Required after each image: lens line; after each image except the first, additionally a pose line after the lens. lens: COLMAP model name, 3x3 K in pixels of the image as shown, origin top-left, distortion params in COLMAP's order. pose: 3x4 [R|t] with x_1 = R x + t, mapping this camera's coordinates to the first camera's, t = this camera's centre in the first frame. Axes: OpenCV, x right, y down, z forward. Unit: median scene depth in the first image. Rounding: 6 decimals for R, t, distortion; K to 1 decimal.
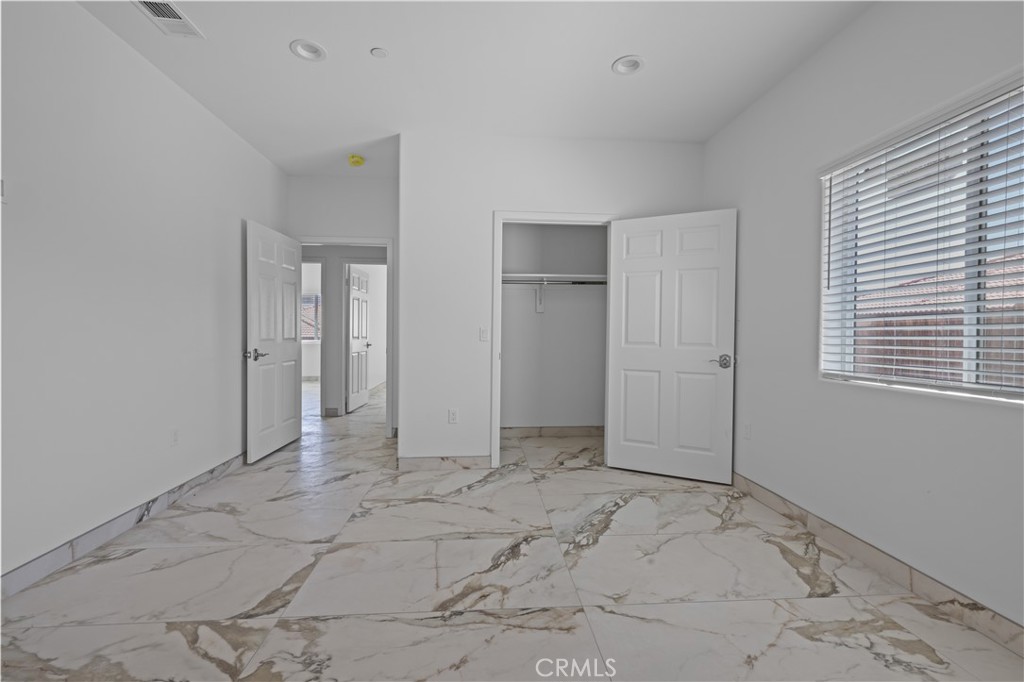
lens RADIAL K [[428.5, 0, 506.9], [0, 428.5, 337.1], [0, 0, 1]] dist [0.001739, -0.000052]
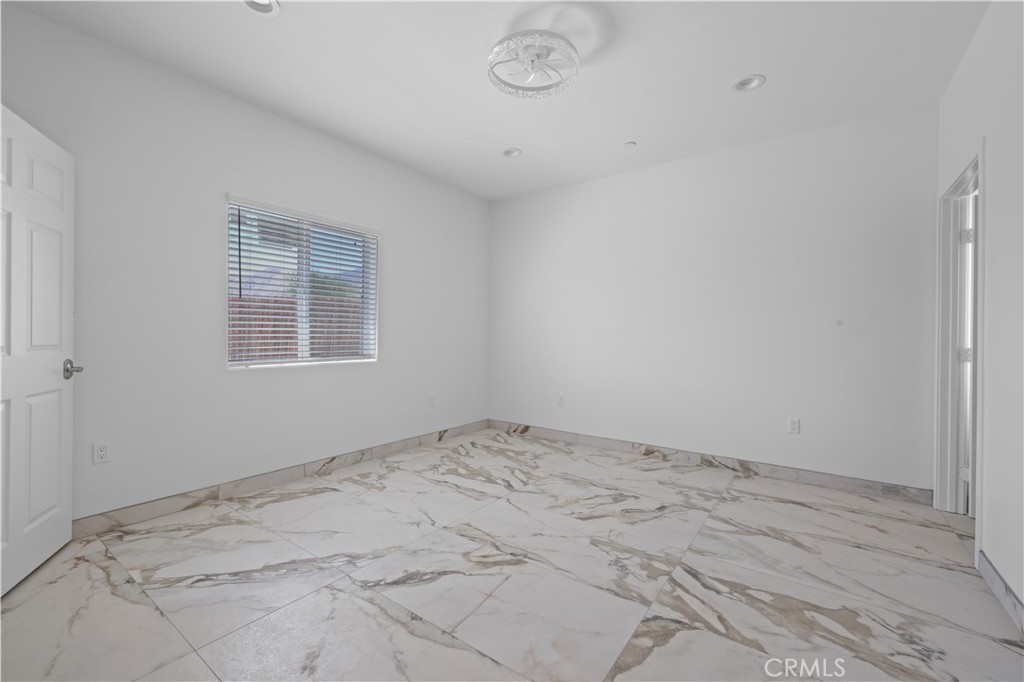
lens RADIAL K [[428.5, 0, 506.9], [0, 428.5, 337.1], [0, 0, 1]] dist [0.001739, -0.000052]
pose [[-0.765151, -0.015172, 0.643672, -0.649193], [-0.008530, 0.999873, 0.013429, -0.015317], [-0.643794, 0.004785, -0.765184, 1.414552]]
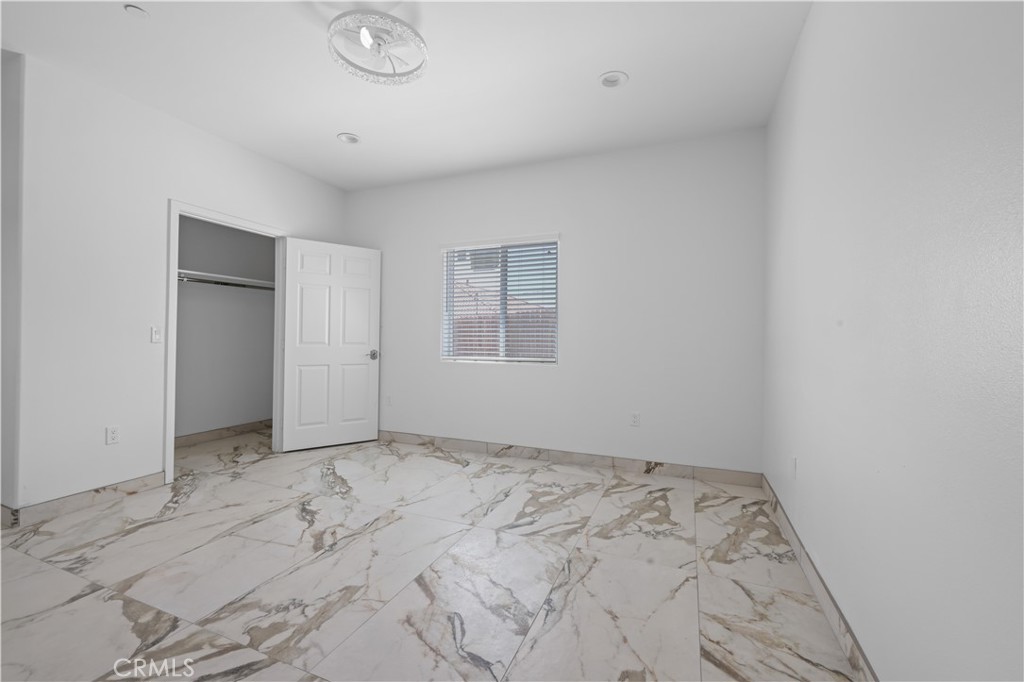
lens RADIAL K [[428.5, 0, 506.9], [0, 428.5, 337.1], [0, 0, 1]] dist [0.001739, -0.000052]
pose [[0.450422, -0.000112, 0.892816, -0.758228], [0.001219, 0.999999, -0.000490, -0.002131], [-0.892815, 0.001309, 0.450422, -0.063023]]
